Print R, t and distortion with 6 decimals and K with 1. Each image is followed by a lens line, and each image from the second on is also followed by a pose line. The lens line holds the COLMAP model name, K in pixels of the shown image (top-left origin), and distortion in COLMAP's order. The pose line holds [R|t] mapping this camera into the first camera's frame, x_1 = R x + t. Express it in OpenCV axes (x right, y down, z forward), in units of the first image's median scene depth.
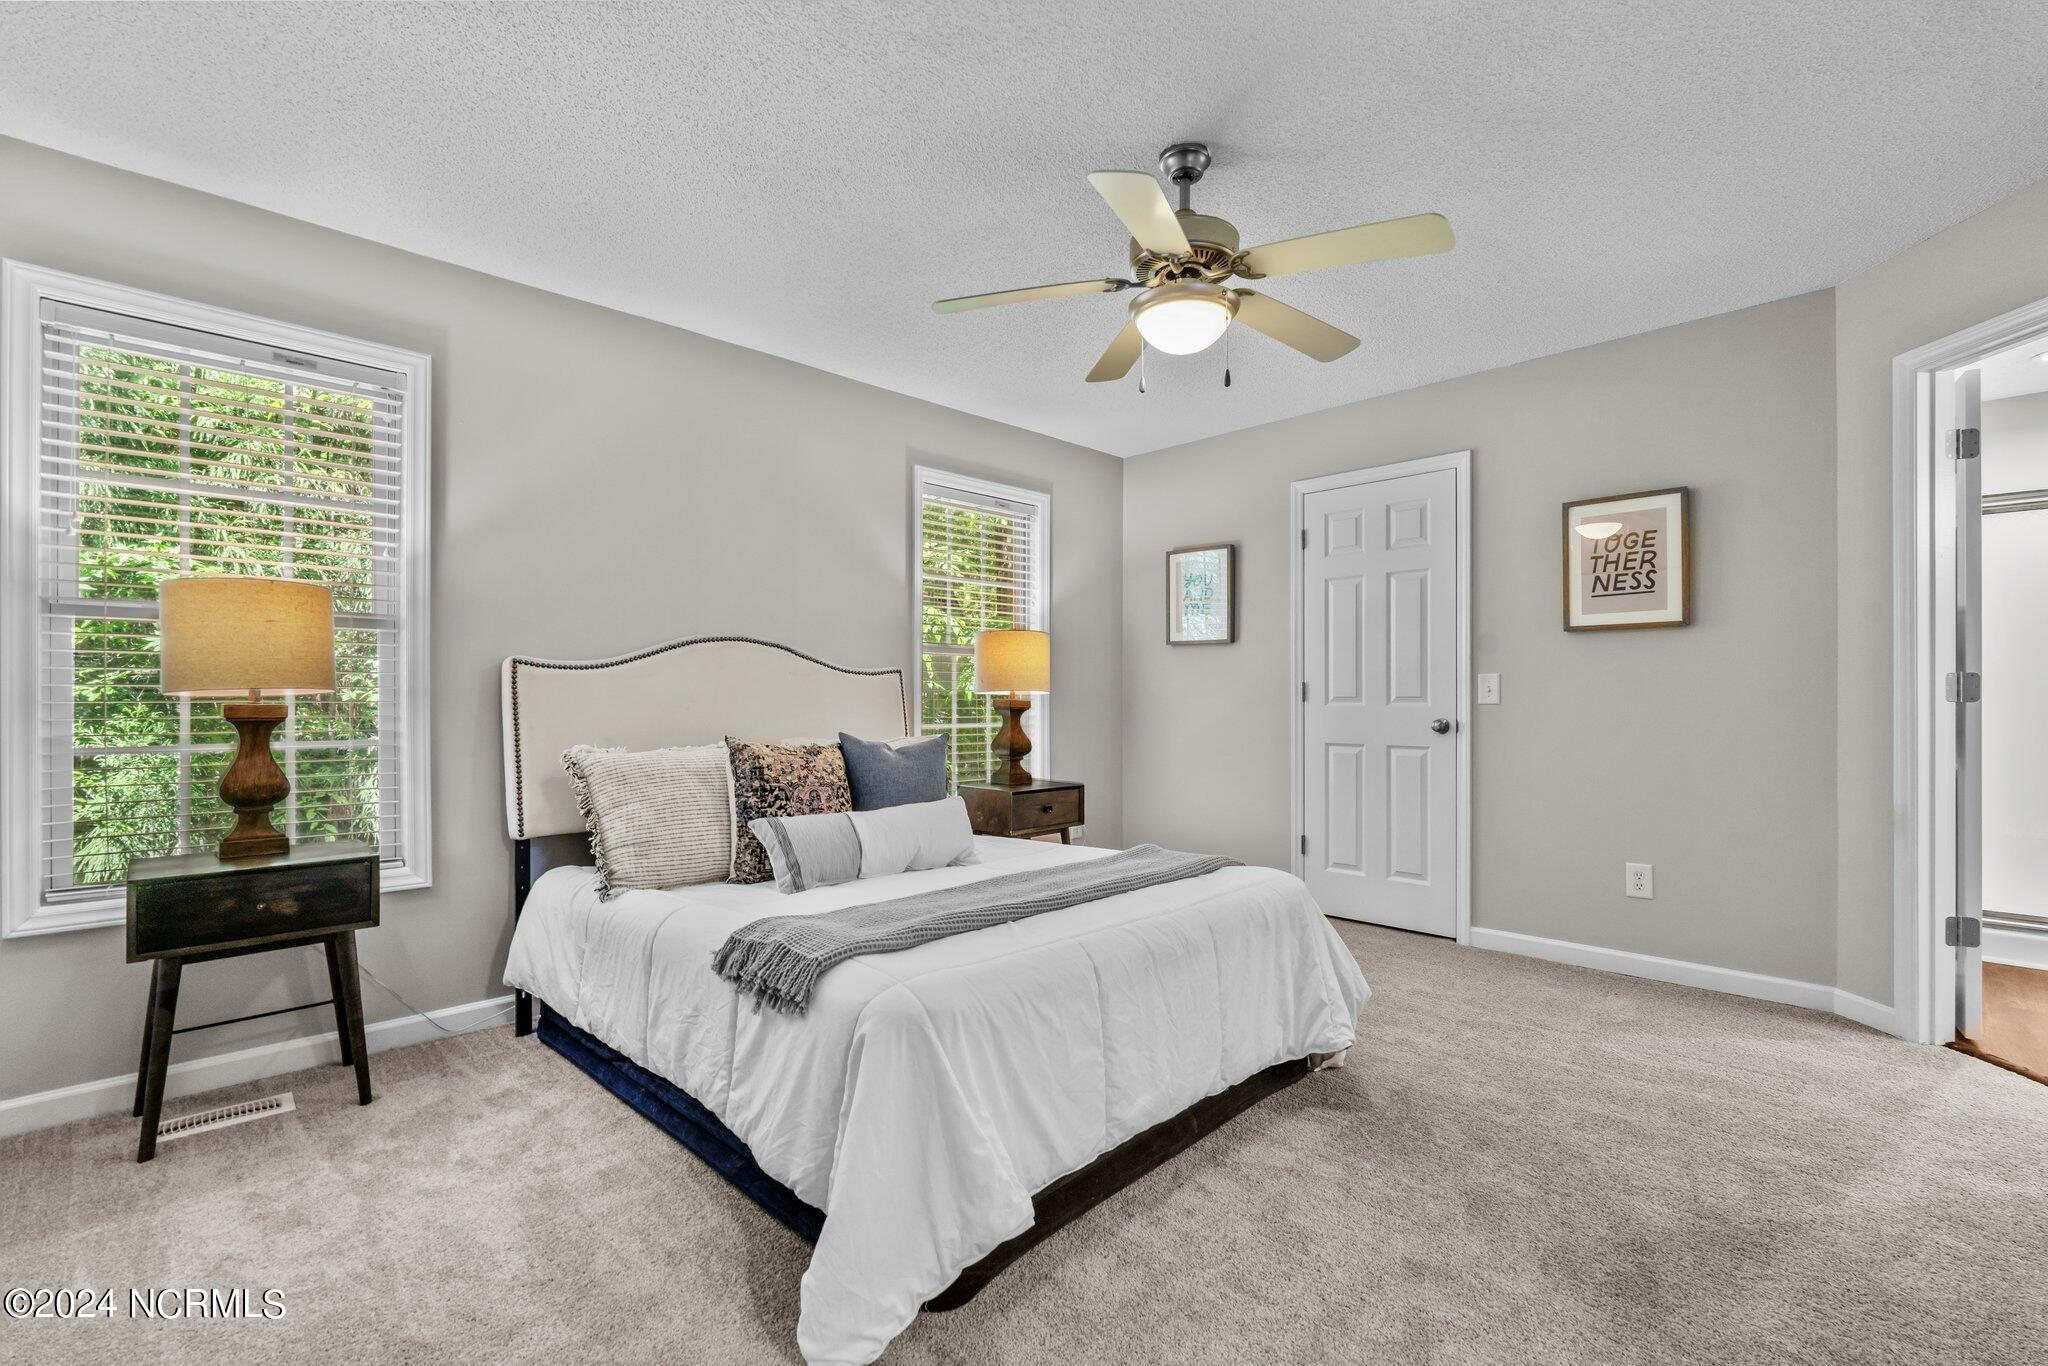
lens RADIAL K [[925.7, 0, 1024.8], [0, 925.7, 715.7], [0, 0, 1]] dist [0.058529, -0.000100]
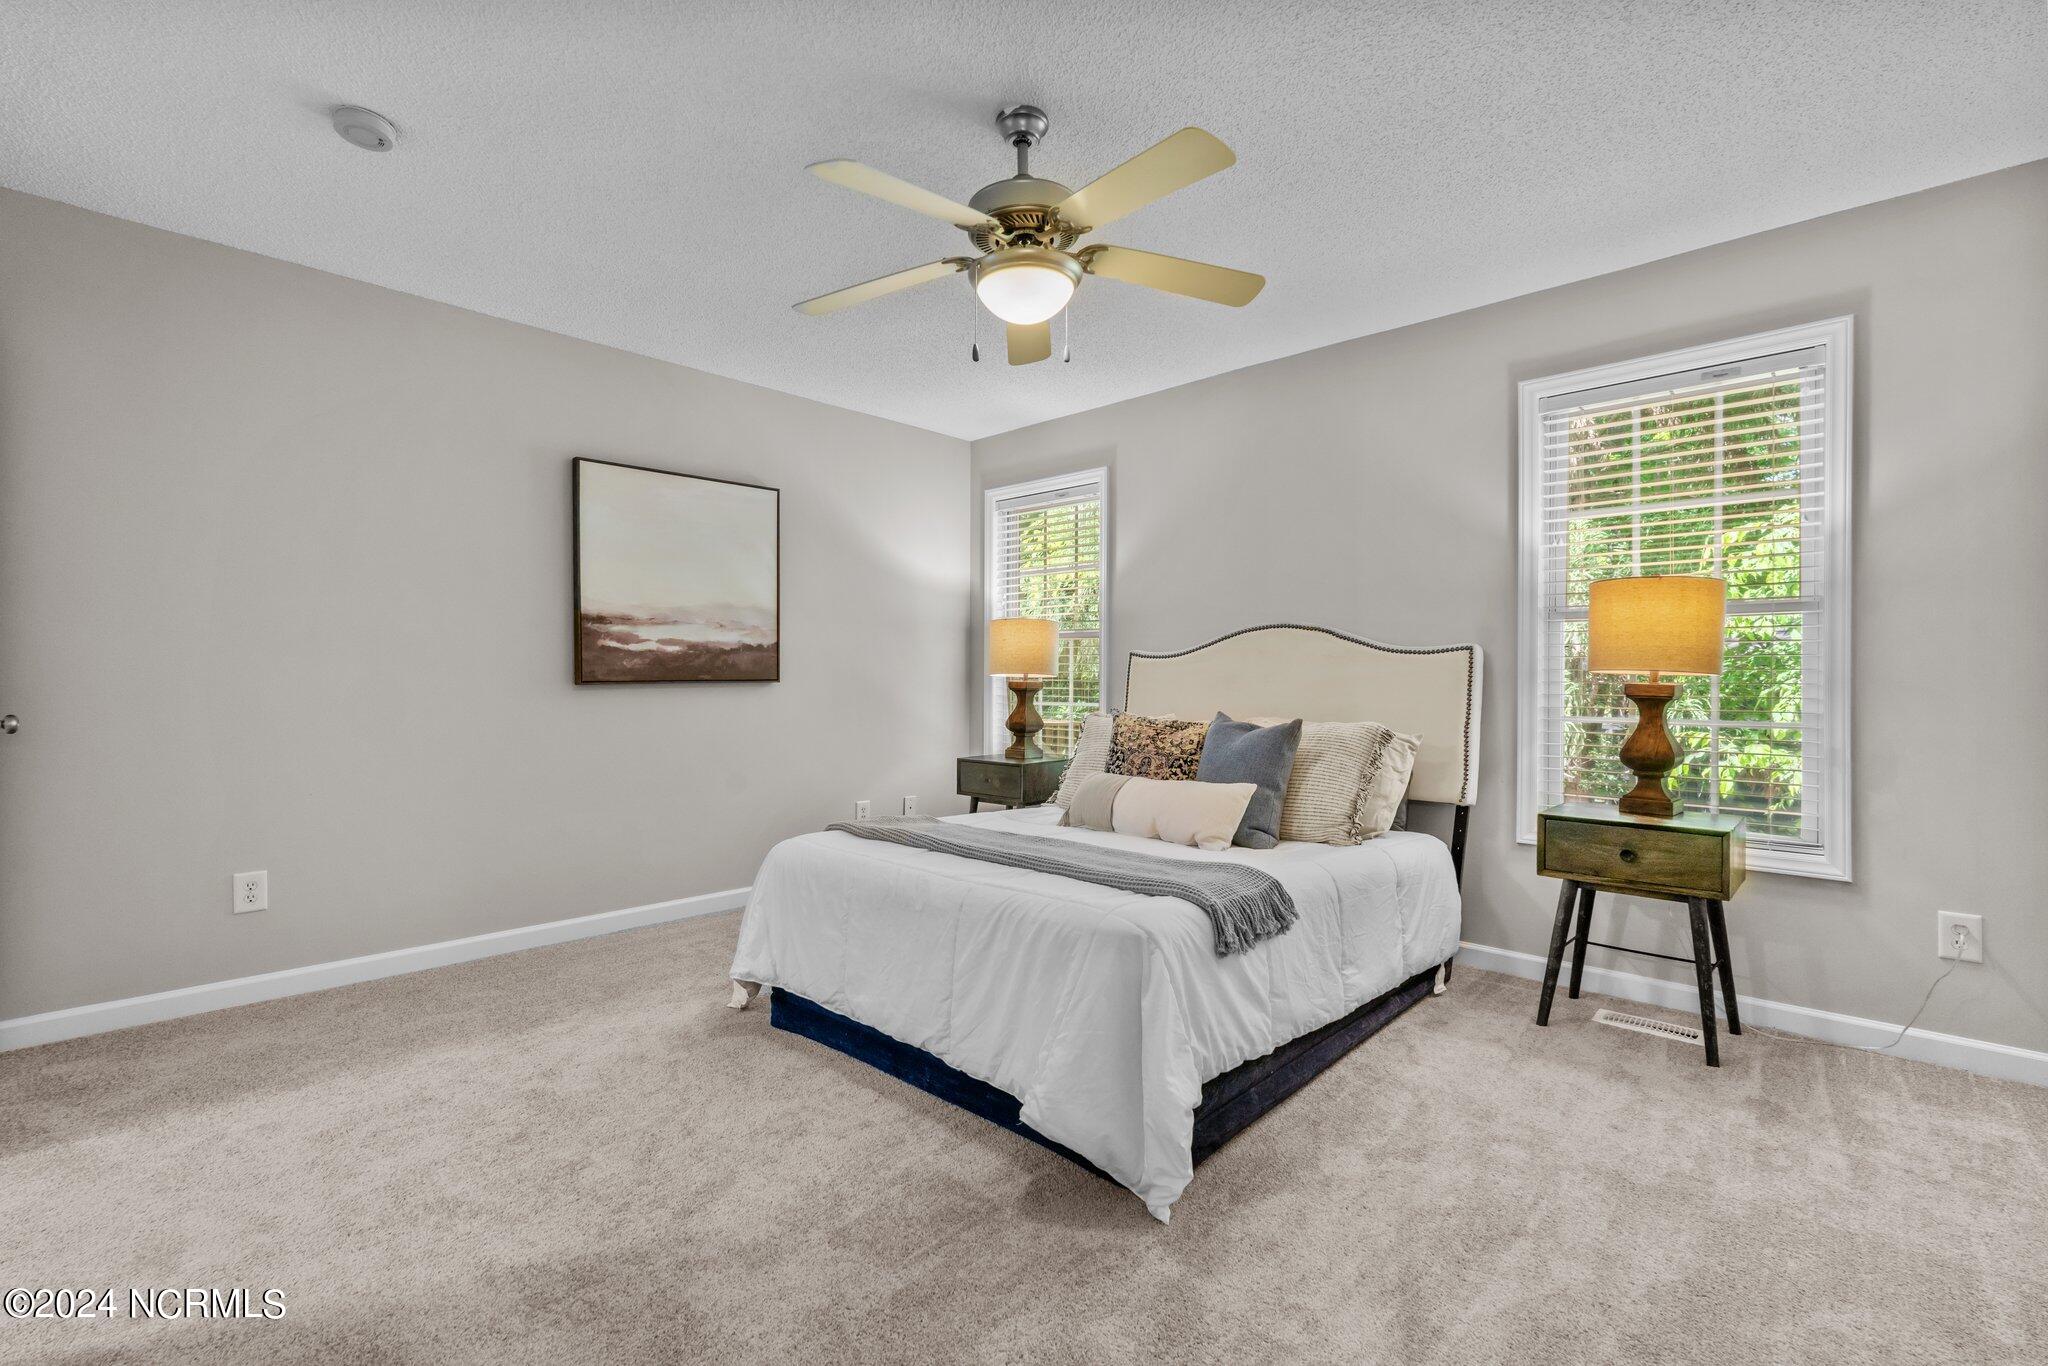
lens RADIAL K [[906.6, 0, 1024.0], [0, 906.6, 683.0], [0, 0, 1]] dist [-0.061245, -0.000098]
pose [[0.001994, 0.008733, -0.999960, 0.290168], [-0.021167, 0.999738, 0.008689, -0.006480], [0.999774, 0.021149, 0.002178, 0.263919]]
